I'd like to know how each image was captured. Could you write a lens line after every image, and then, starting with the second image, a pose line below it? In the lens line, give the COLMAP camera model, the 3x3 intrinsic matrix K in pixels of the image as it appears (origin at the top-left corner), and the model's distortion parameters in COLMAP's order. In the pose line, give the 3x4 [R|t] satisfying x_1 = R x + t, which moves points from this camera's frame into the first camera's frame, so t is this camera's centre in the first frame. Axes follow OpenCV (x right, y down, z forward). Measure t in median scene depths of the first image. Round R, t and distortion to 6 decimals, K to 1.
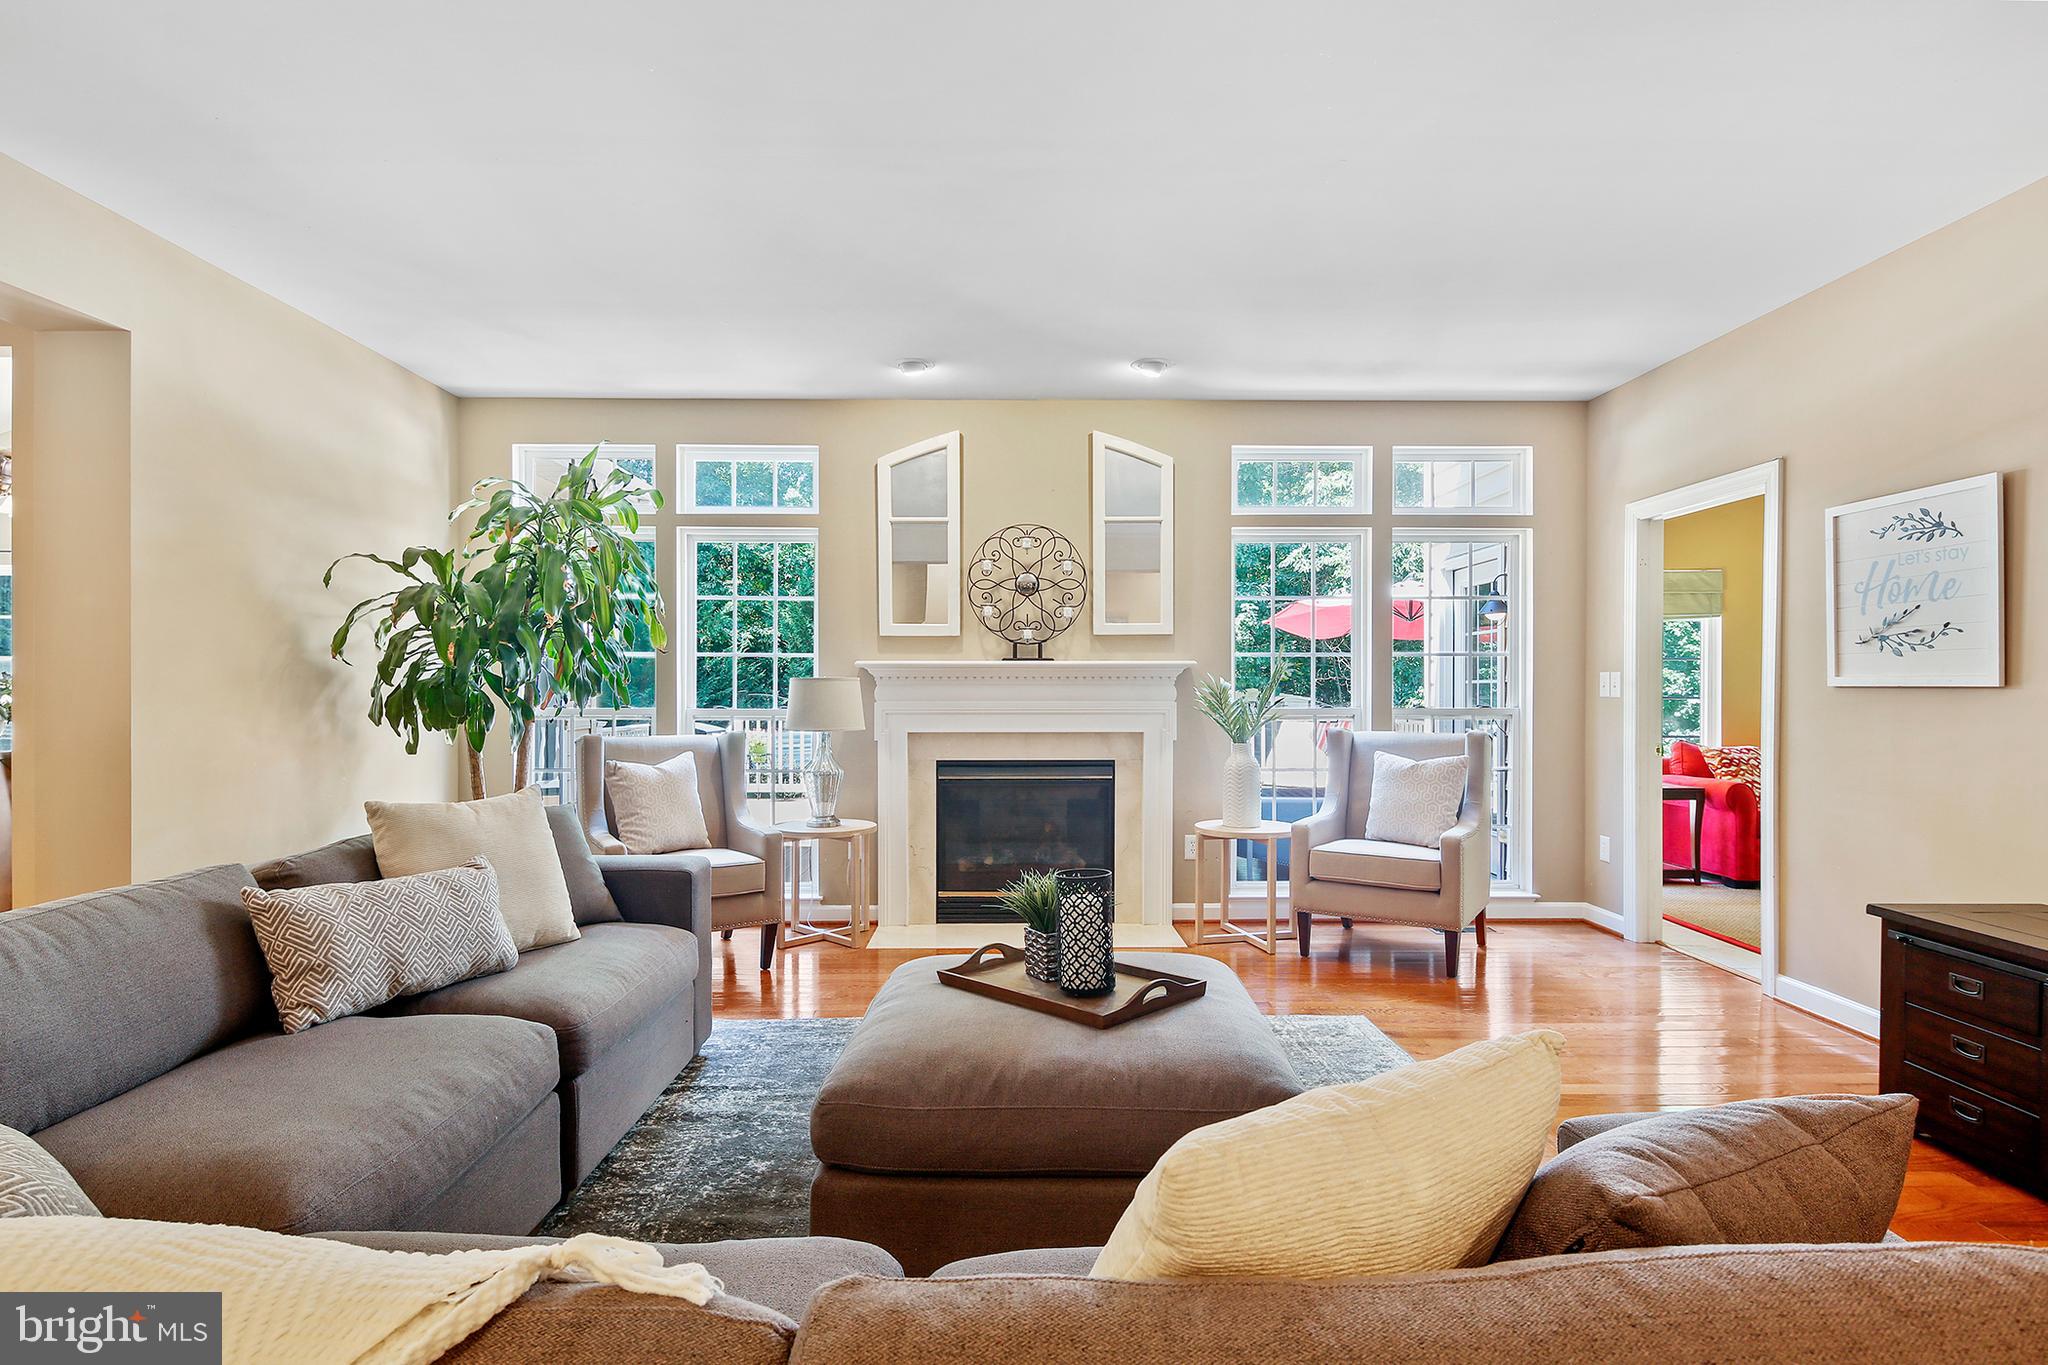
lens RADIAL K [[1019.6, 0, 1025.6], [0, 1019.6, 694.1], [0, 0, 1]] dist [0.001473, 0.000057]
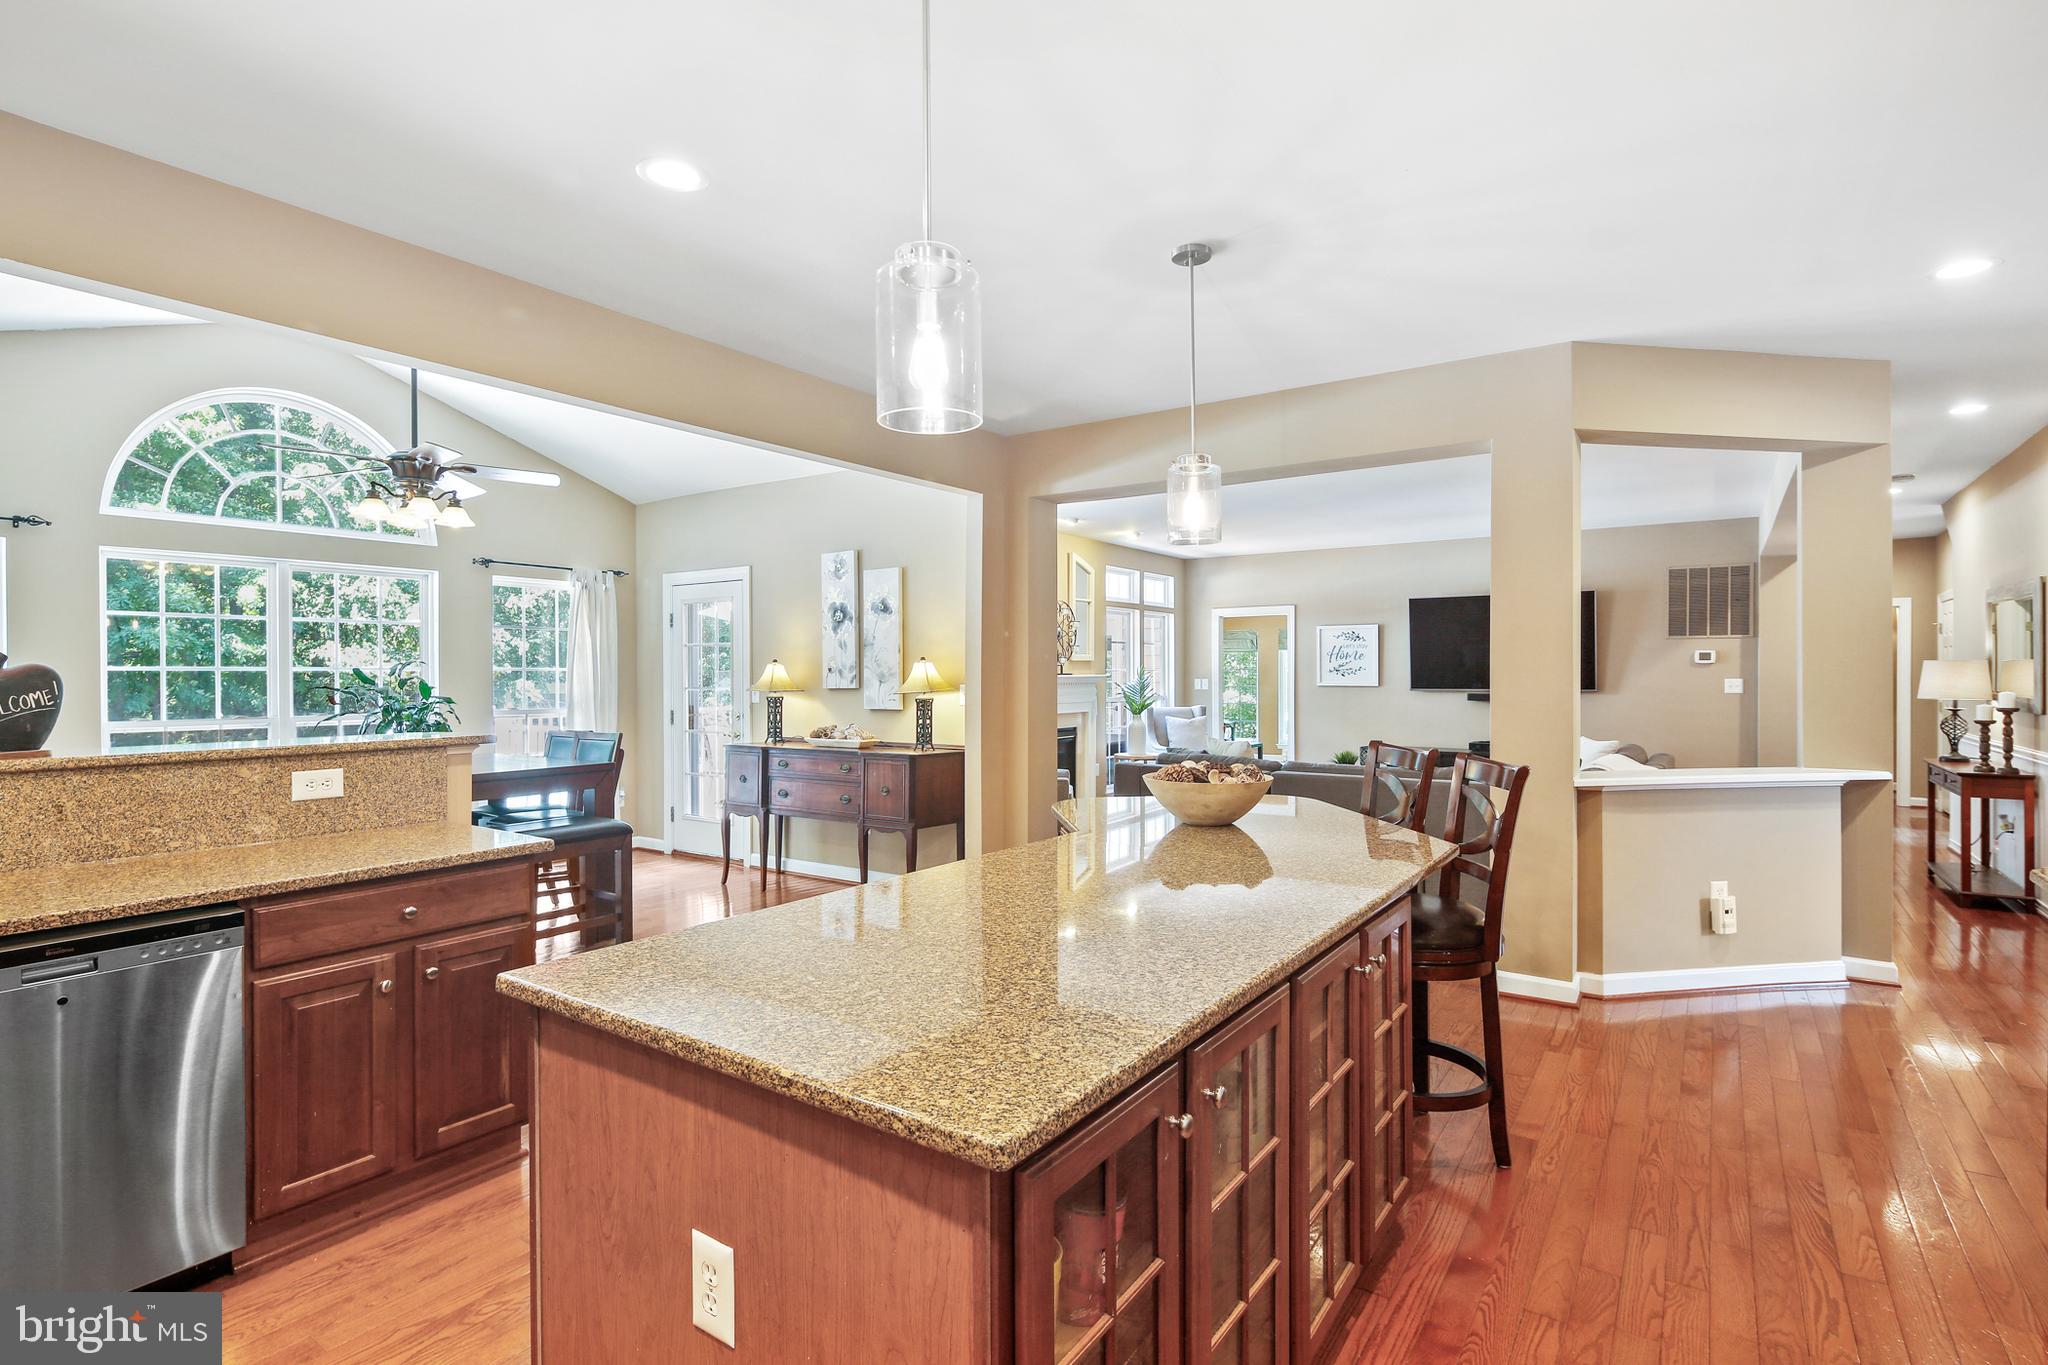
lens RADIAL K [[995.1, 0, 1016.9], [0, 995.1, 680.5], [0, 0, 1]] dist [0.003053, -0.001084]
pose [[0.583787, -0.009796, 0.811847, -1.996561], [0.008956, 0.999944, 0.005625, -0.045131], [-0.811857, 0.003987, 0.583843, 0.012230]]
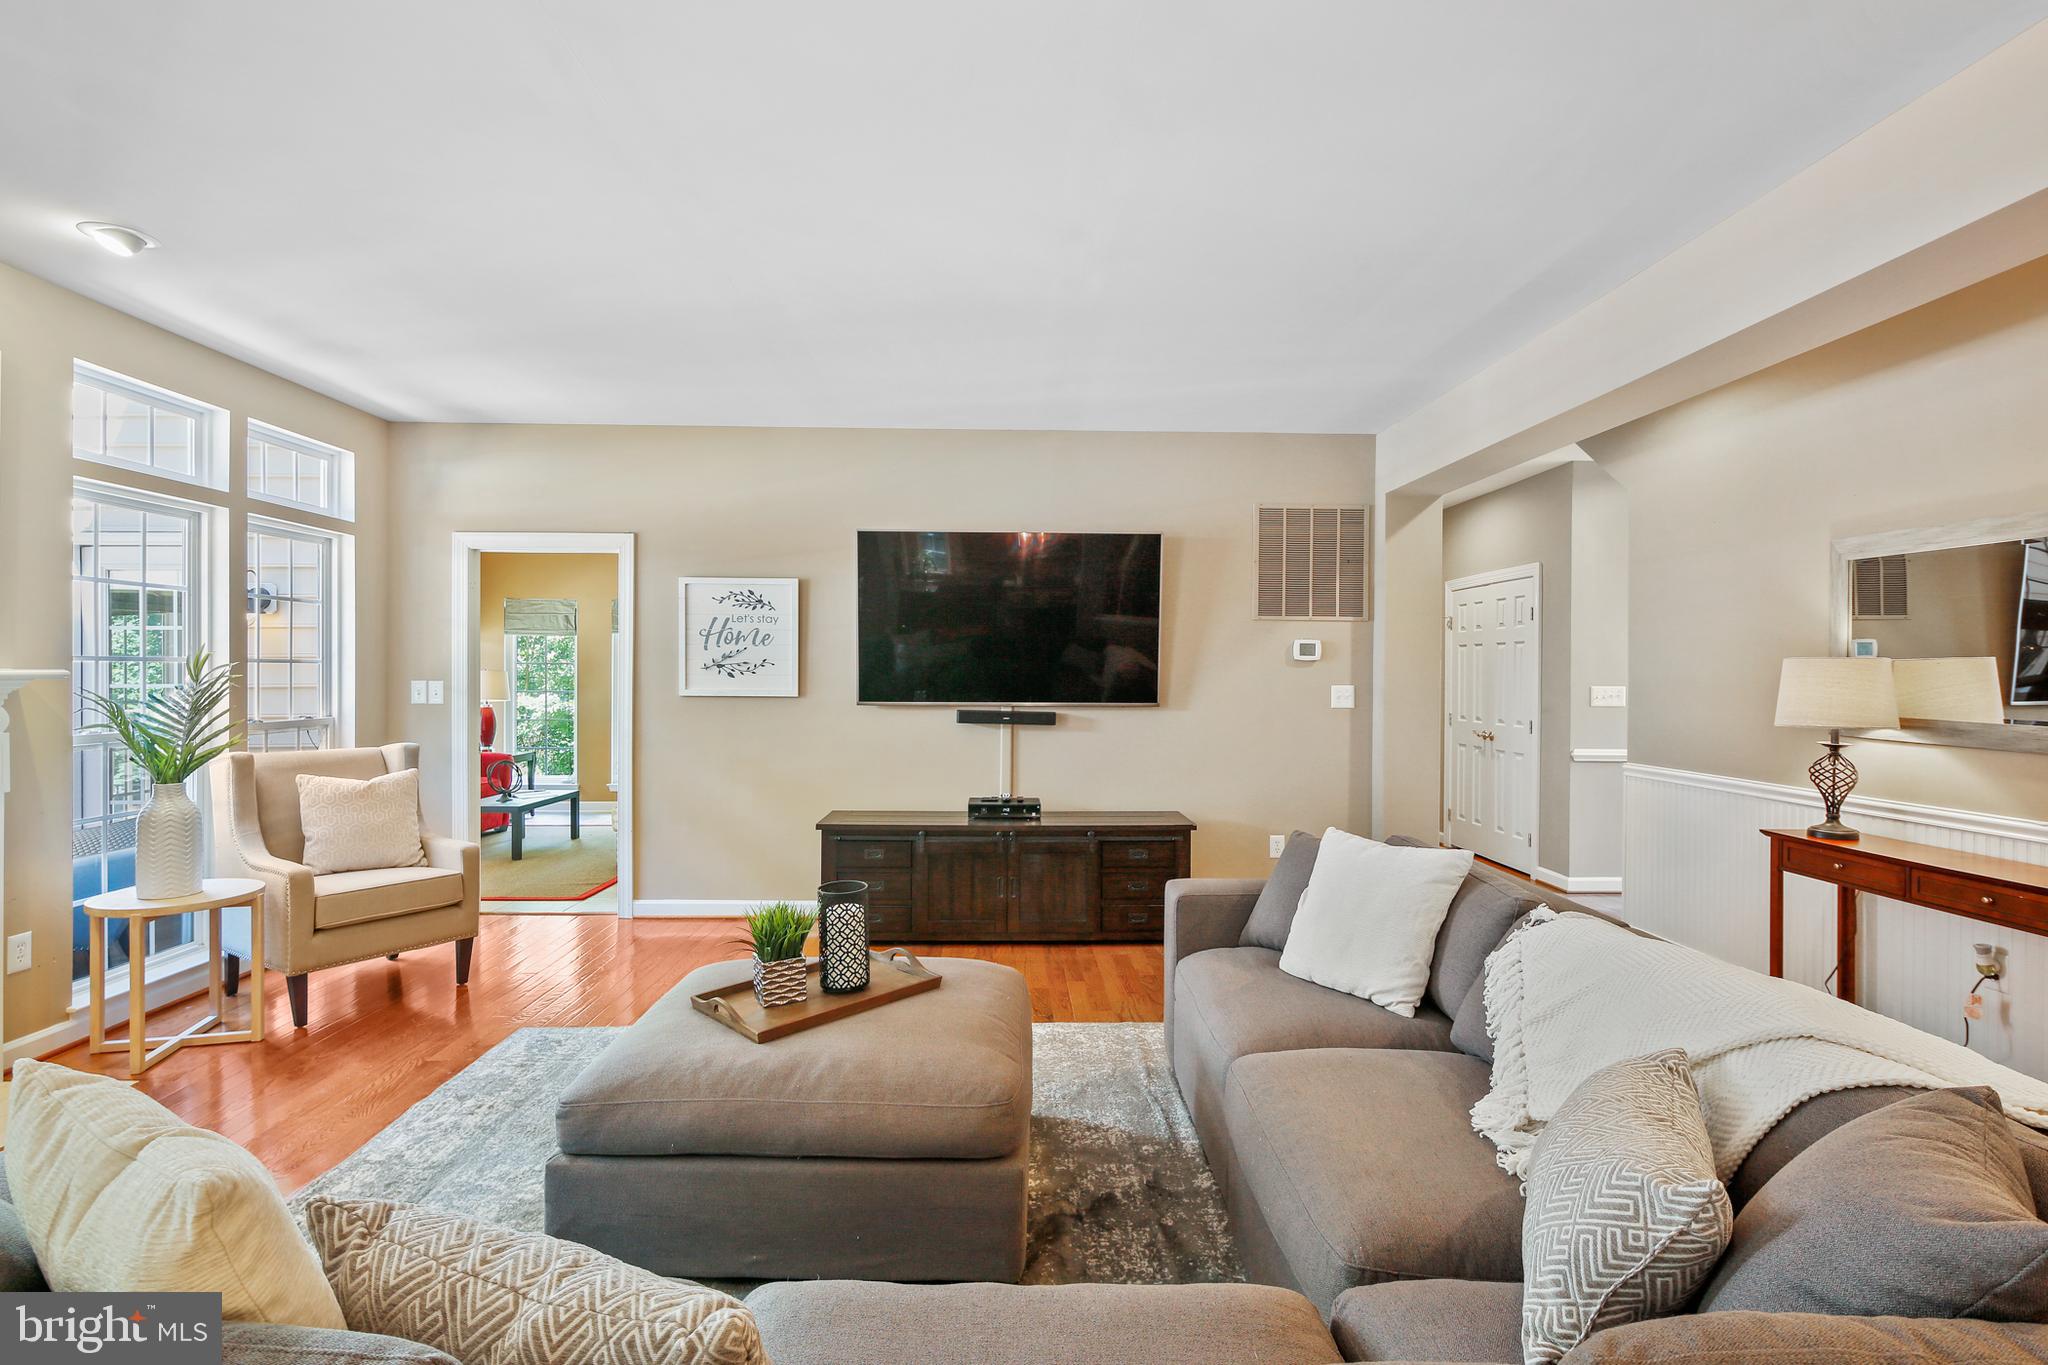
lens RADIAL K [[995.1, 0, 1016.9], [0, 995.1, 680.5], [0, 0, 1]] dist [0.003053, -0.001084]
pose [[-0.010215, -0.009777, 0.999900, -0.650203], [-0.000620, 0.999952, 0.009771, -0.042556], [-0.999948, -0.000520, -0.010221, 0.496216]]
